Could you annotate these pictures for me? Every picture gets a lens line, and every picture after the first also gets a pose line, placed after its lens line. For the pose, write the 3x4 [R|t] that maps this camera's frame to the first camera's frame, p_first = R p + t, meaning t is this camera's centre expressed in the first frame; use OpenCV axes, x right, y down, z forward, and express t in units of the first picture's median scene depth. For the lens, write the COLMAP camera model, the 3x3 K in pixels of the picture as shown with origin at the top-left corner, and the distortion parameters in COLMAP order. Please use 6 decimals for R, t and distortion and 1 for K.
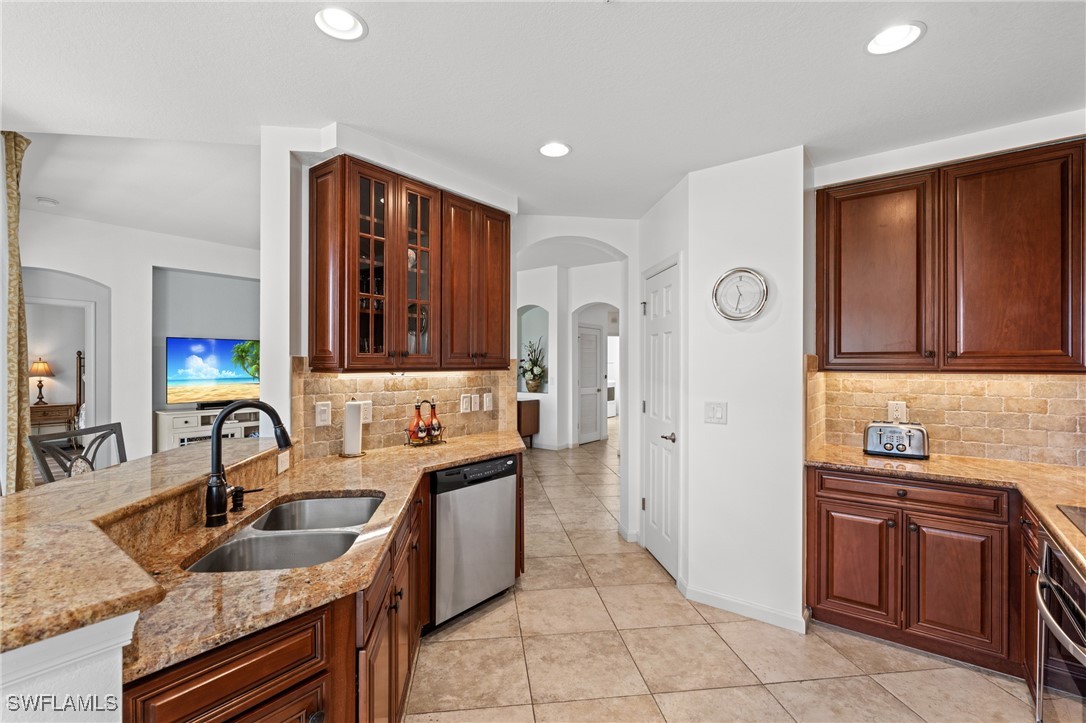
lens RADIAL K [[484.3, 0, 543.0], [0, 484.3, 361.5], [0, 0, 1]] dist [-0.003307, -0.000192]
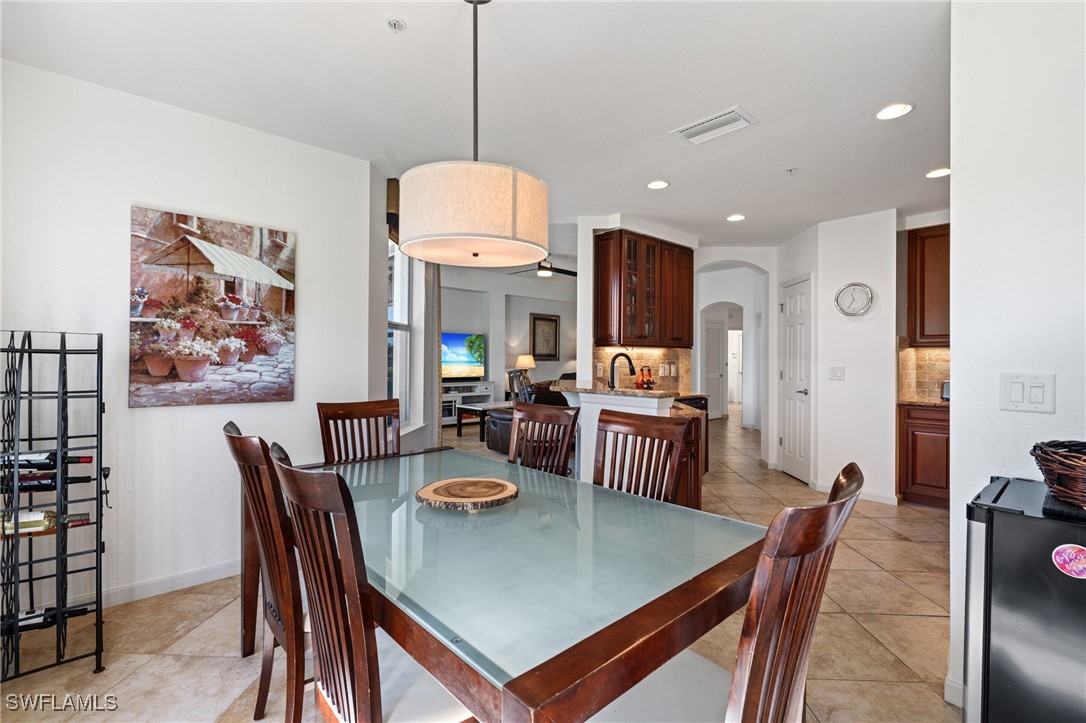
lens RADIAL K [[493.6, 0, 541.4], [0, 493.6, 357.9], [0, 0, 1]] dist [0.002069, 0.000547]
pose [[0.985161, 0.002532, -0.171614, -0.302647], [-0.003225, 0.999988, -0.003763, 0.059924], [0.171603, 0.004261, 0.985157, -0.722230]]
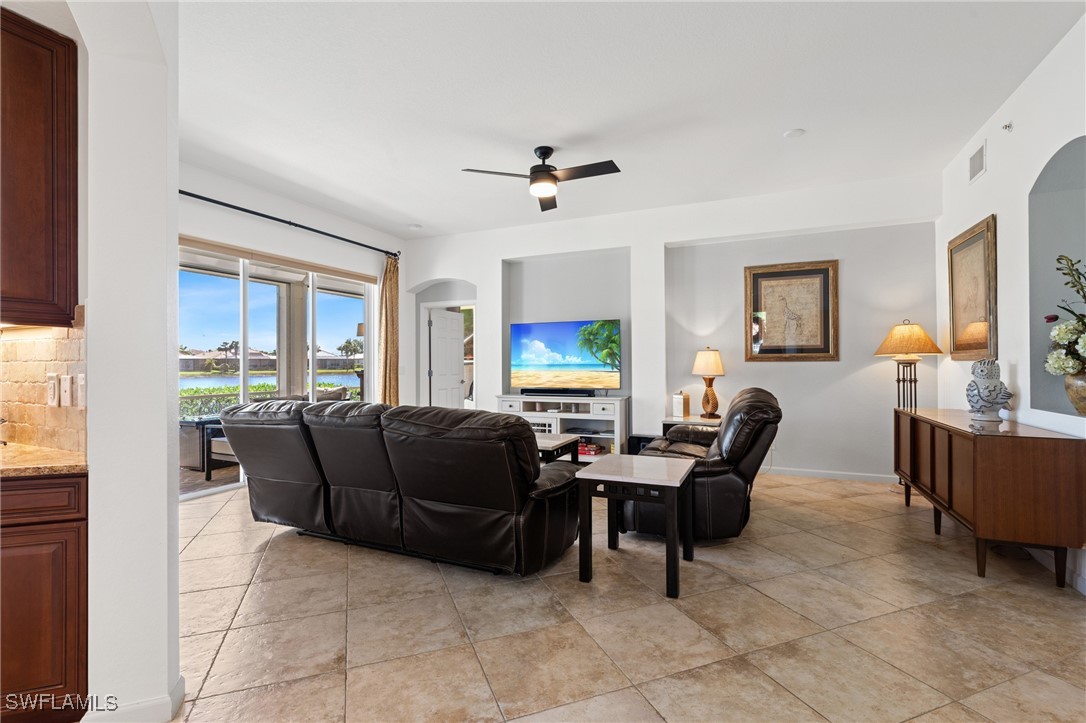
lens RADIAL K [[484.3, 0, 543.0], [0, 484.3, 361.5], [0, 0, 1]] dist [-0.003307, -0.000192]
pose [[0.238317, -0.005395, -0.971172, 0.485385], [0.012167, 0.999923, -0.002569, 0.062951], [0.971111, -0.011204, 0.238364, 1.472036]]
